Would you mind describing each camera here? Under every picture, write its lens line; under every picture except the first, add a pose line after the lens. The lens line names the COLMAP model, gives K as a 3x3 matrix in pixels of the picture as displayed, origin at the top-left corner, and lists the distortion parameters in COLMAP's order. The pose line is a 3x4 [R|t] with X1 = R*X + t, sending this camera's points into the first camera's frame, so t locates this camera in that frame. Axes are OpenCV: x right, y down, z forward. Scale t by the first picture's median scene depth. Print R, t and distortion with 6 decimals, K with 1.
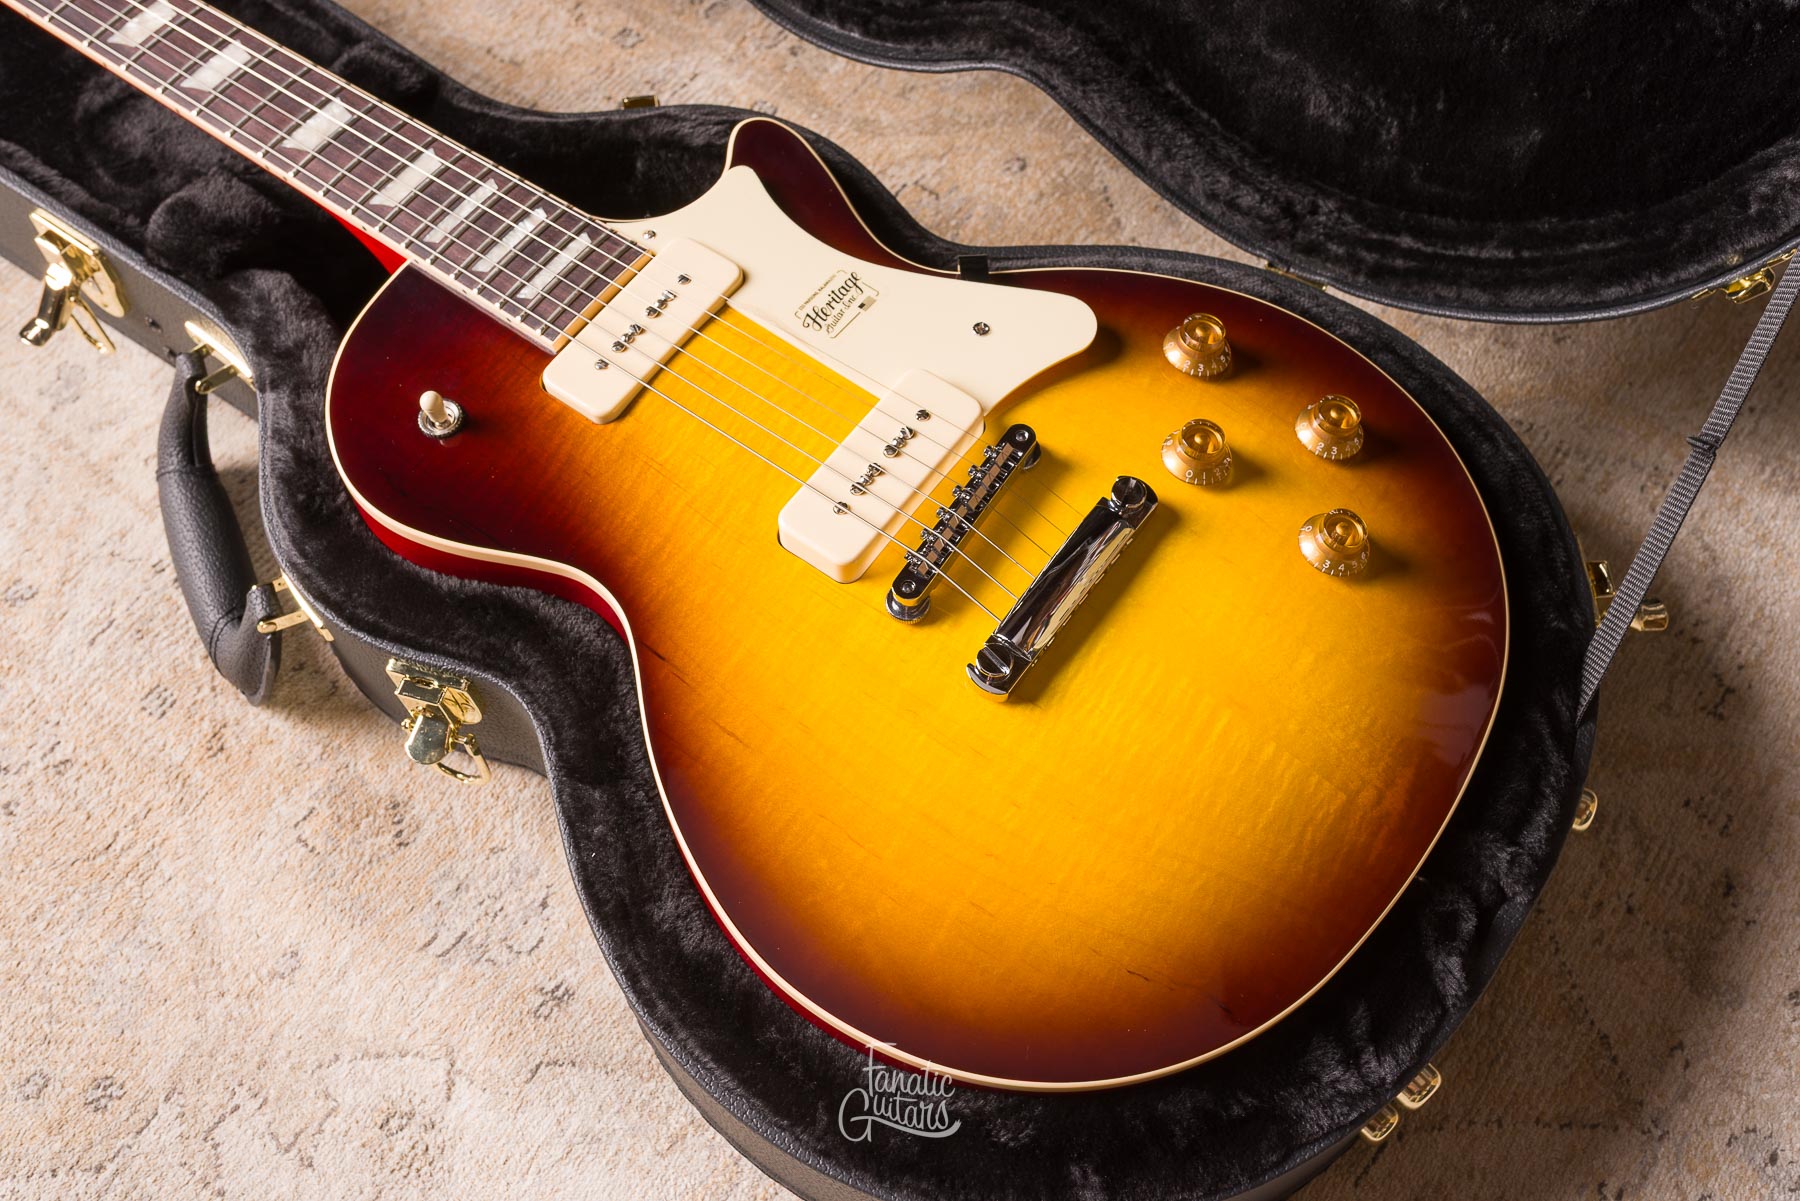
lens RADIAL K [[1727.8, 0, 906.5], [0, 1727.8, 604.1], [0, 0, 1]] dist [-0.001489, -0.004690]
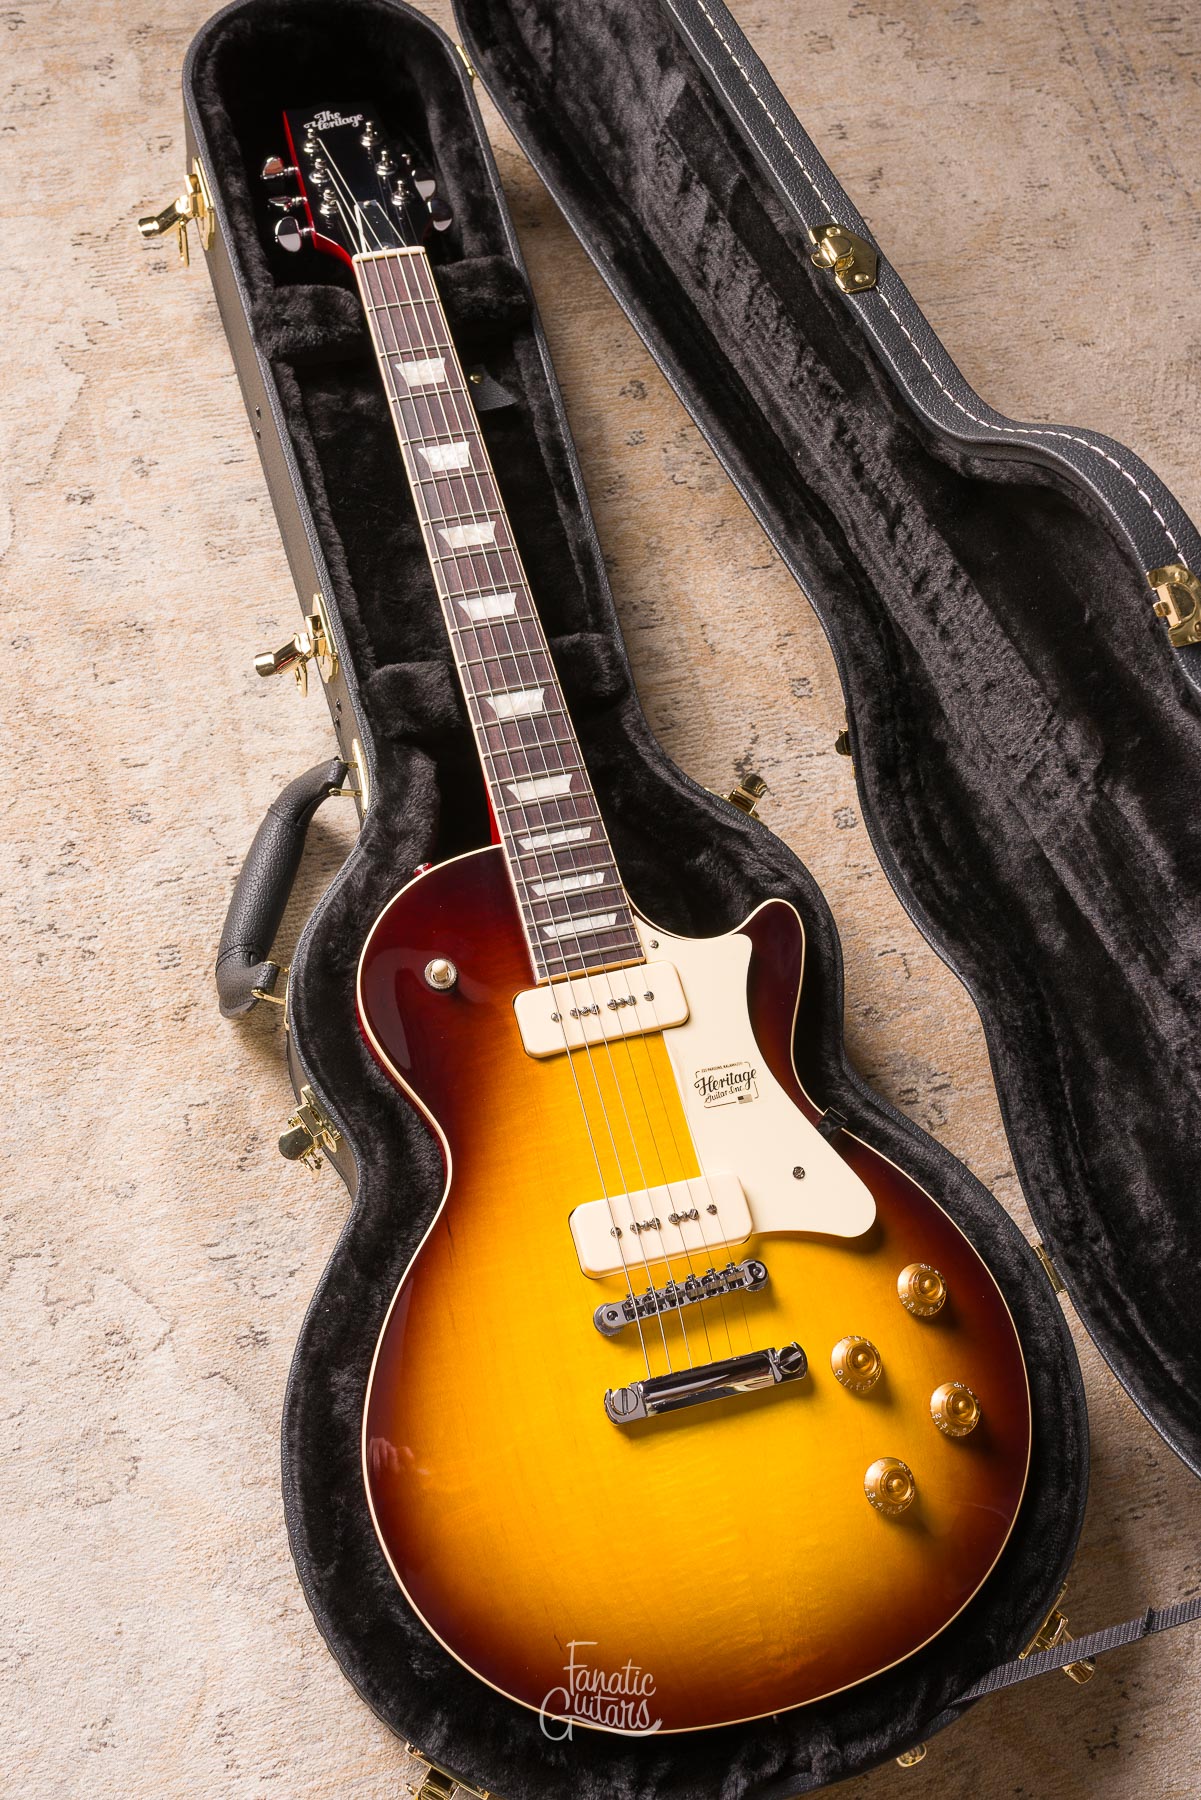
lens RADIAL K [[1939.4, 0, 581.5], [0, 1939.4, 917.0], [0, 0, 1]] dist [0.004180, -0.007538]
pose [[0.771034, 0.625870, -0.117447, -0.030750], [-0.611941, 0.779254, 0.135249, -0.387237], [0.176169, -0.032411, 0.983826, -0.446780]]
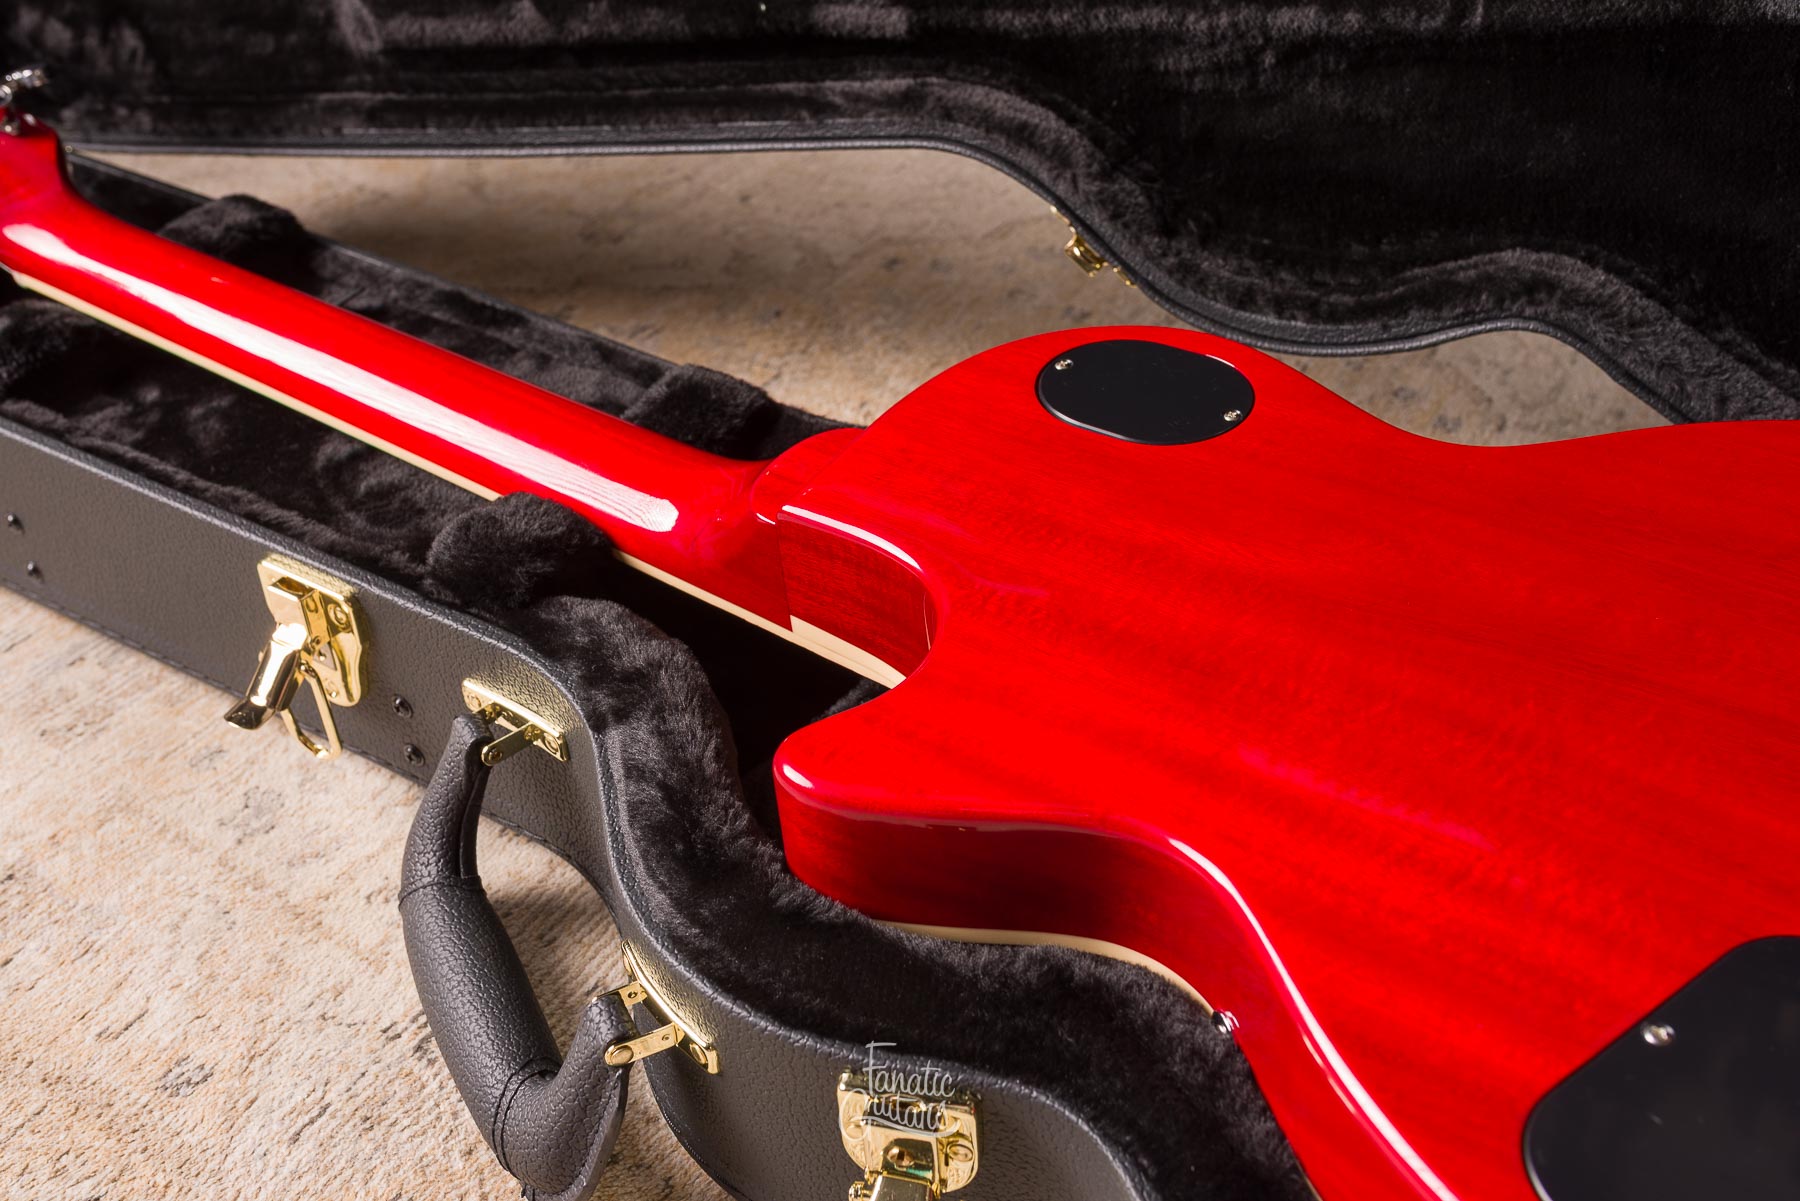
lens RADIAL K [[1759.0, 0, 903.2], [0, 1759.0, 605.6], [0, 0, 1]] dist [-0.000194, -0.001486]
pose [[0.998649, -0.044722, 0.026457, -0.266531], [0.051536, 0.917513, -0.394353, 0.121076], [-0.006638, 0.395184, 0.918578, 0.320868]]
